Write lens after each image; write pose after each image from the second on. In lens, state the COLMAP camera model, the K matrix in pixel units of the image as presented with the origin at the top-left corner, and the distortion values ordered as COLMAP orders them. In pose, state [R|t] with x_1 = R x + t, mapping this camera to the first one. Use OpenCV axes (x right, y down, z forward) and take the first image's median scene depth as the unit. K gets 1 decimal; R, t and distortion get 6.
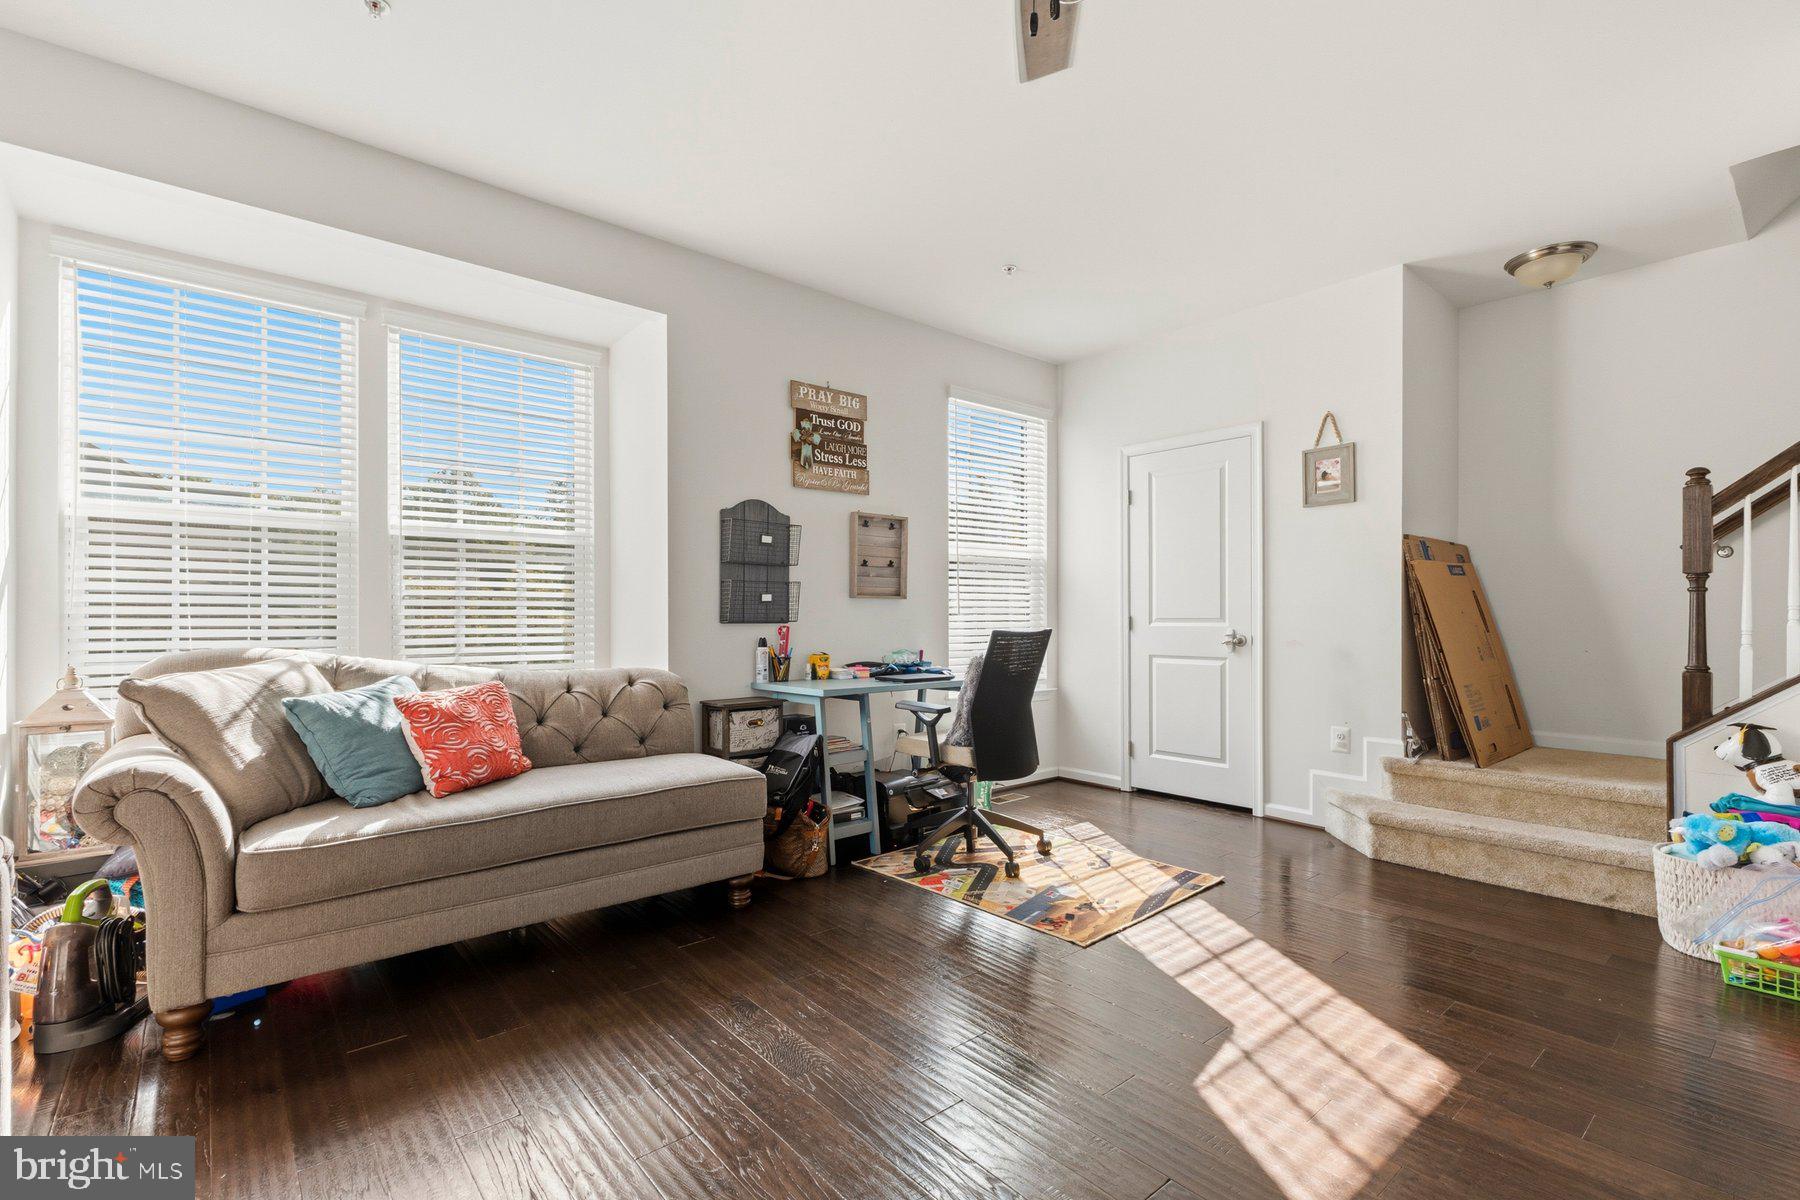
lens RADIAL K [[810.8, 0, 898.2], [0, 810.8, 615.2], [0, 0, 1]] dist [0.014988, 0.000118]
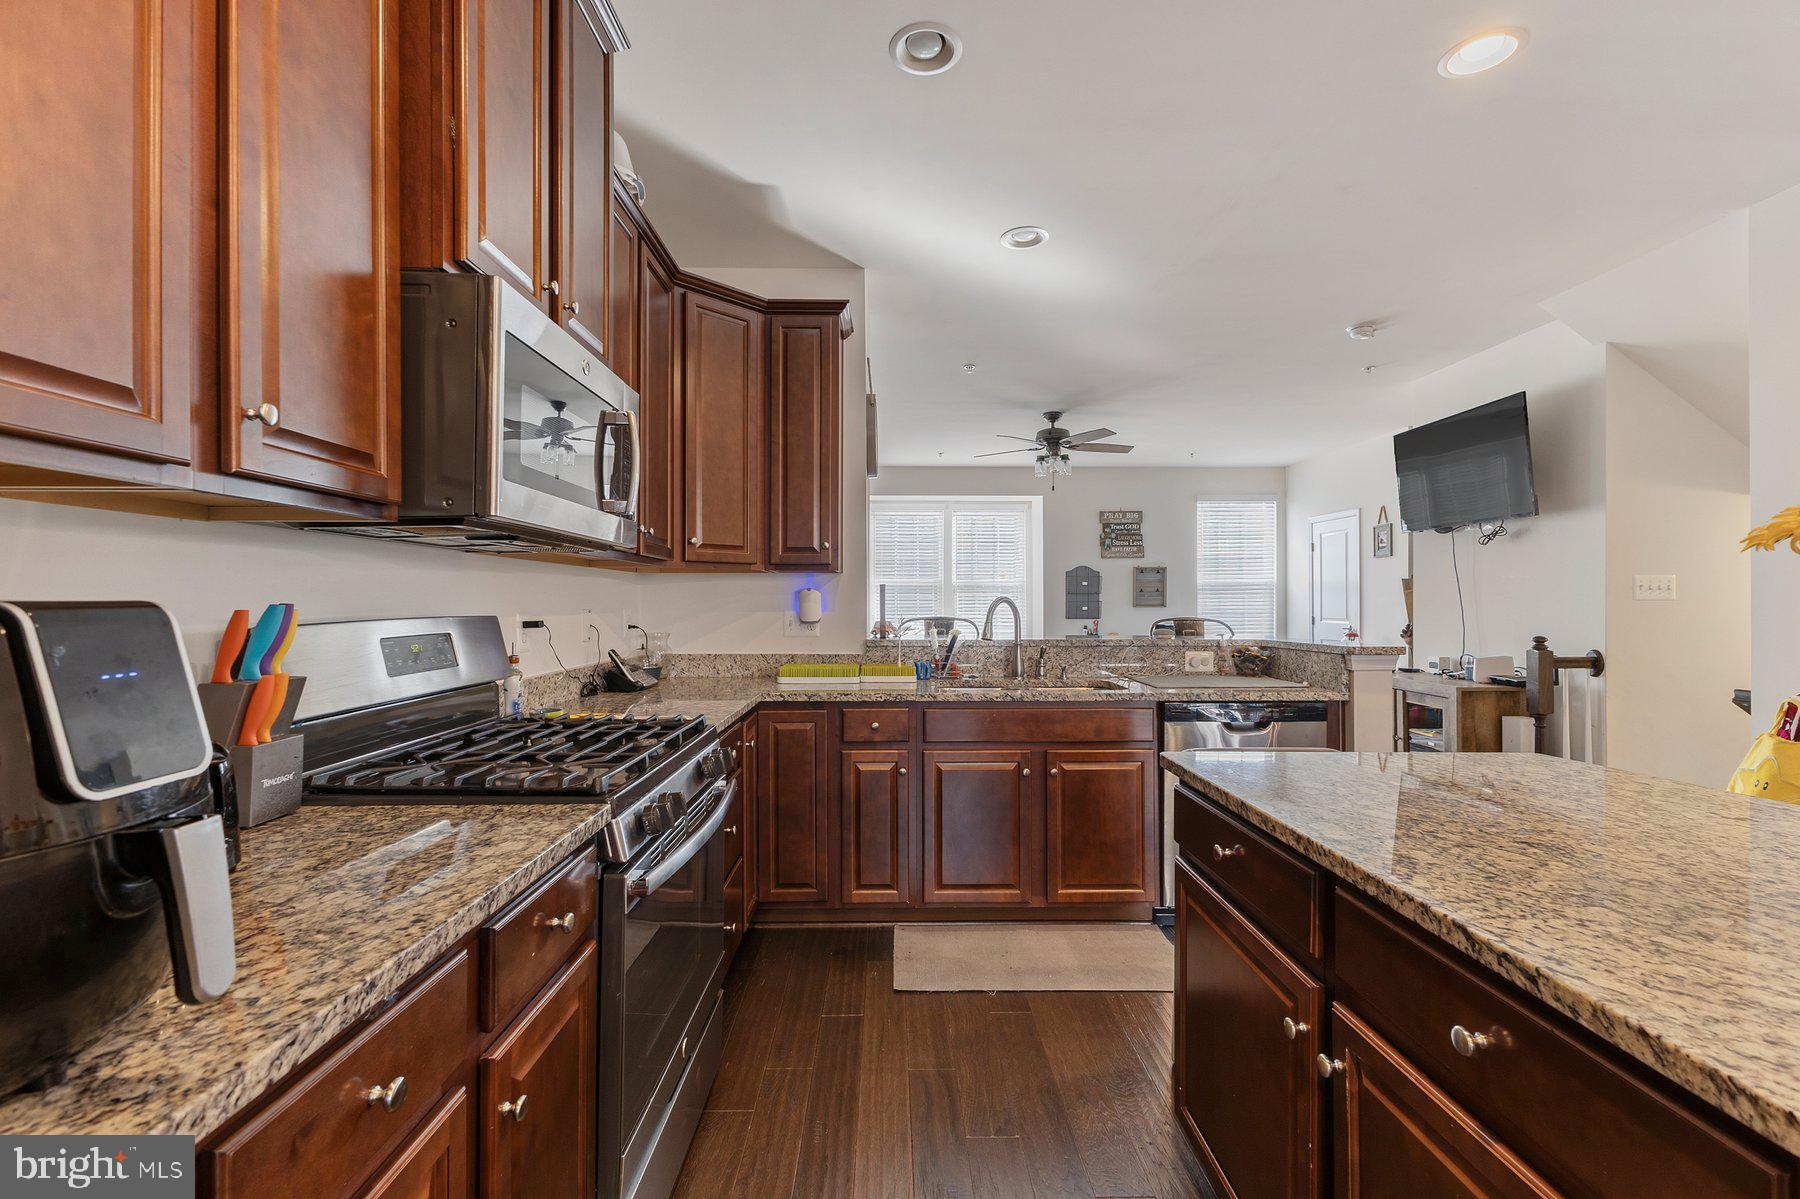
lens RADIAL K [[779.2, 0, 900.1], [0, 779.2, 603.0], [0, 0, 1]] dist [0.011875, -0.002715]
pose [[0.768572, 0.000037, -0.639763, 0.917526], [0.002806, 0.999990, 0.003429, -0.048764], [0.639757, -0.004430, 0.768565, -1.133008]]
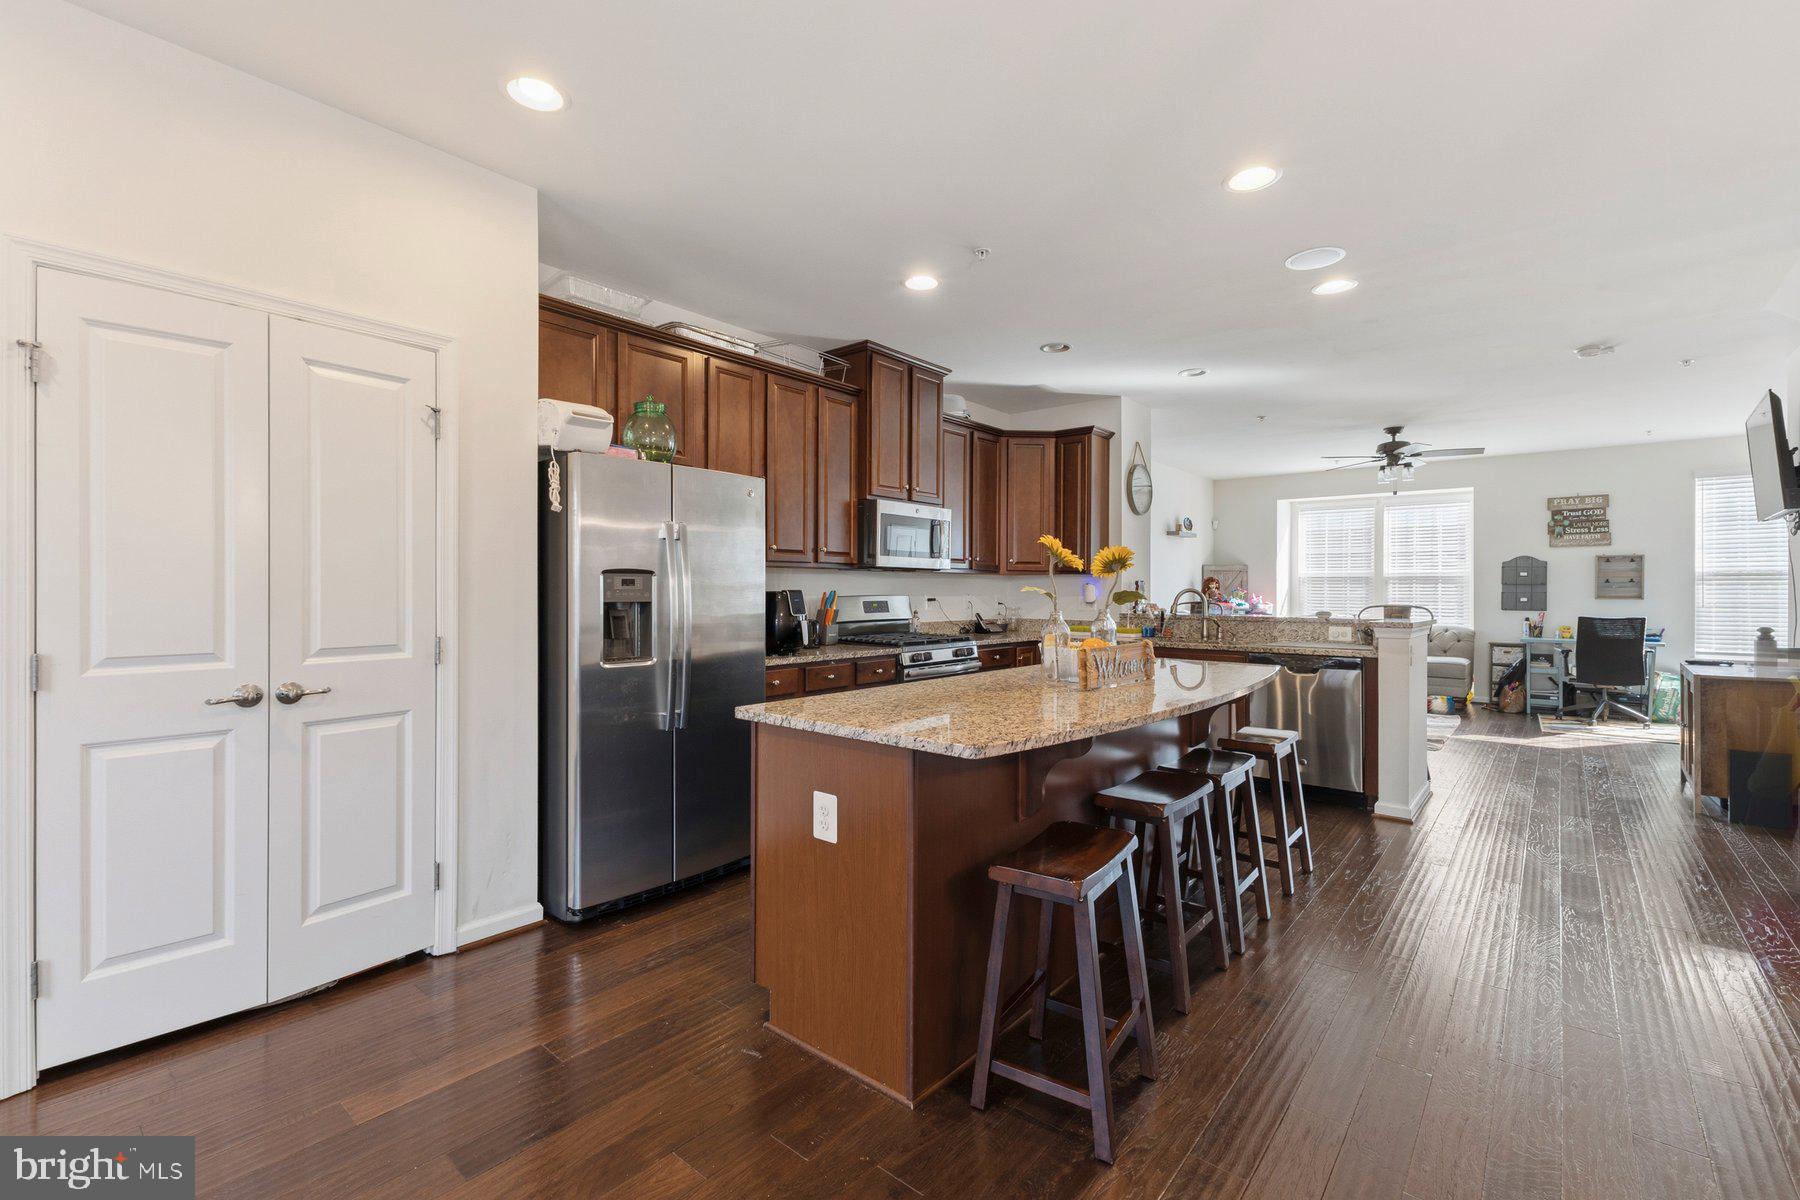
lens RADIAL K [[781.3, 0, 900.7], [0, 781.3, 585.3], [0, 0, 1]] dist [0.007388, -0.000145]
pose [[0.165078, -0.006199, -0.986261, 1.815670], [-0.000894, 0.999979, -0.006434, -0.048605], [0.986280, 0.001943, 0.165069, -1.149403]]
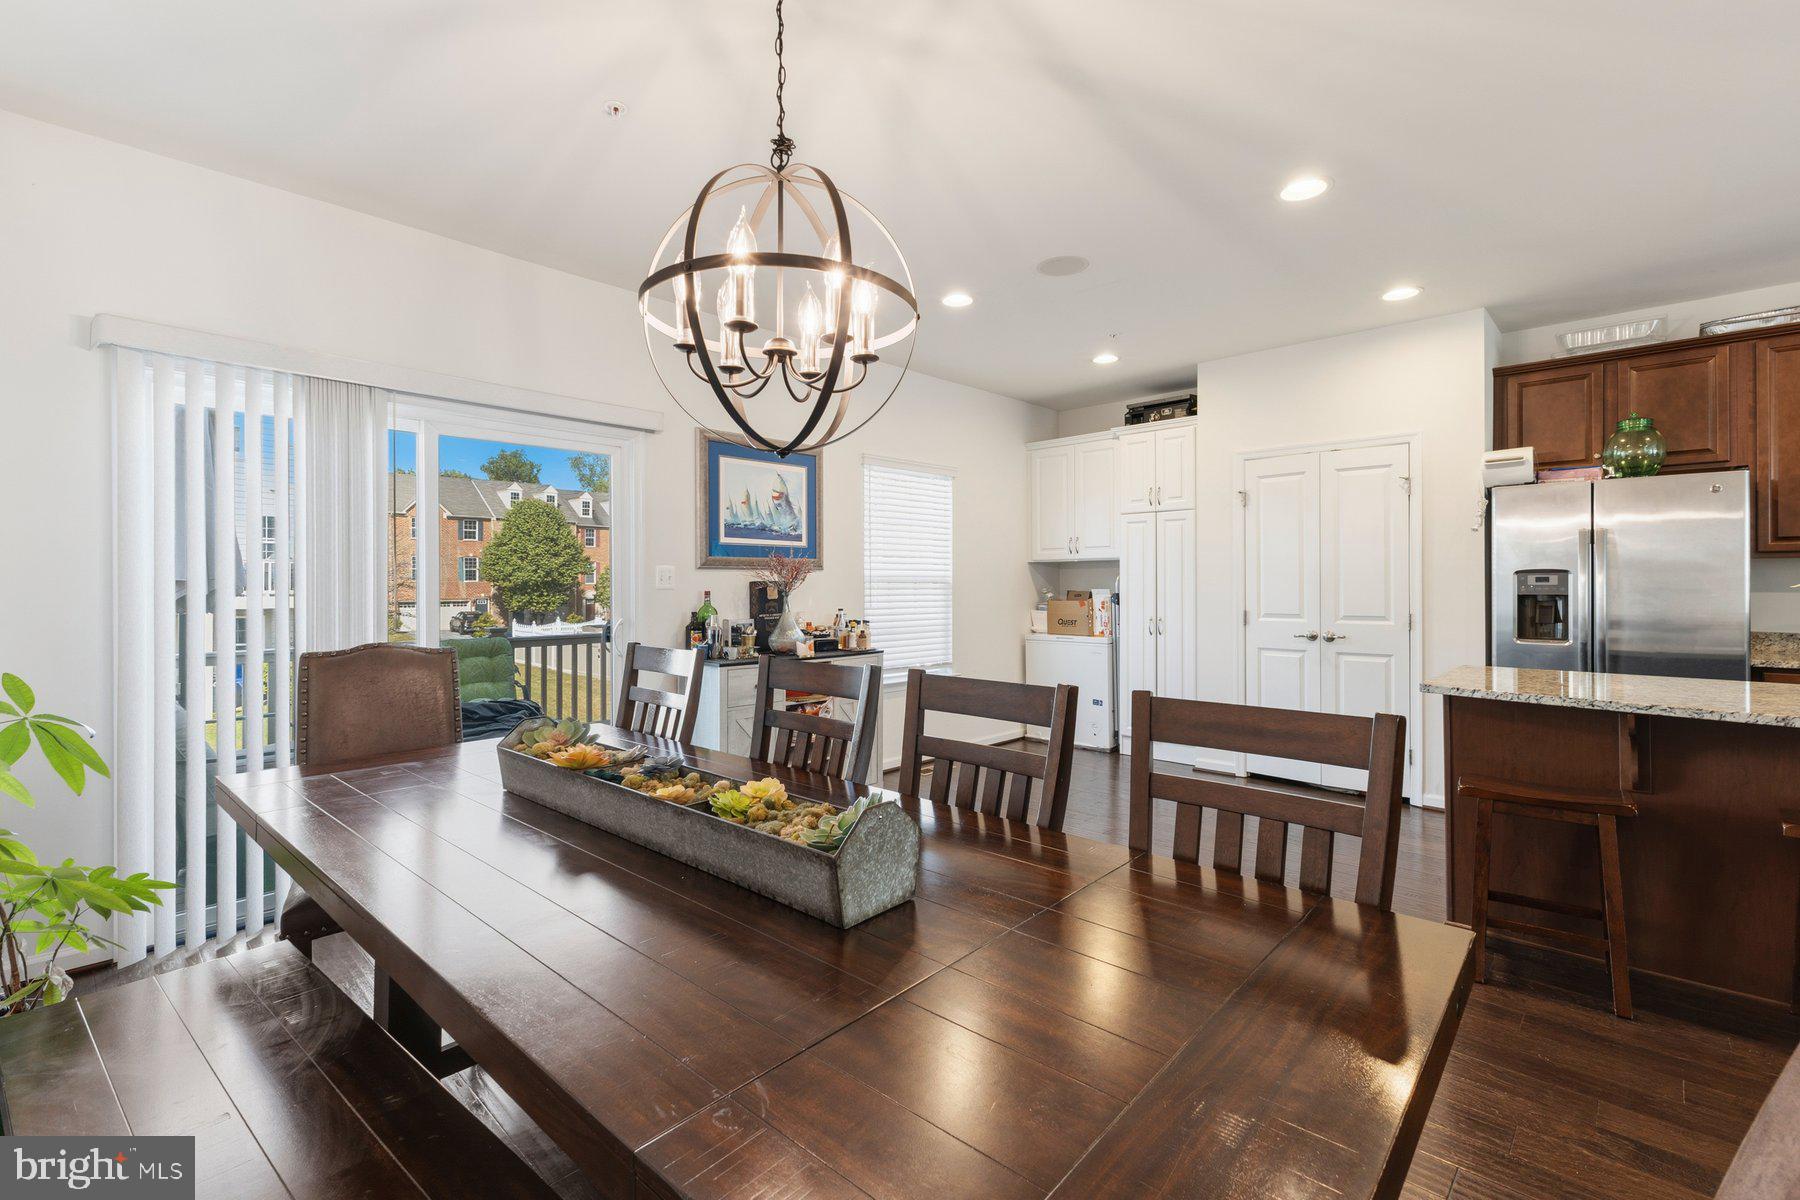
lens RADIAL K [[791.6, 0, 902.1], [0, 791.6, 595.6], [0, 0, 1]] dist [0.012210, -0.000192]
pose [[-0.994589, 0.001740, -0.103870, 1.941298], [0.000573, 0.999936, 0.011265, -0.047620], [0.103883, 0.011145, -0.994527, -0.300953]]
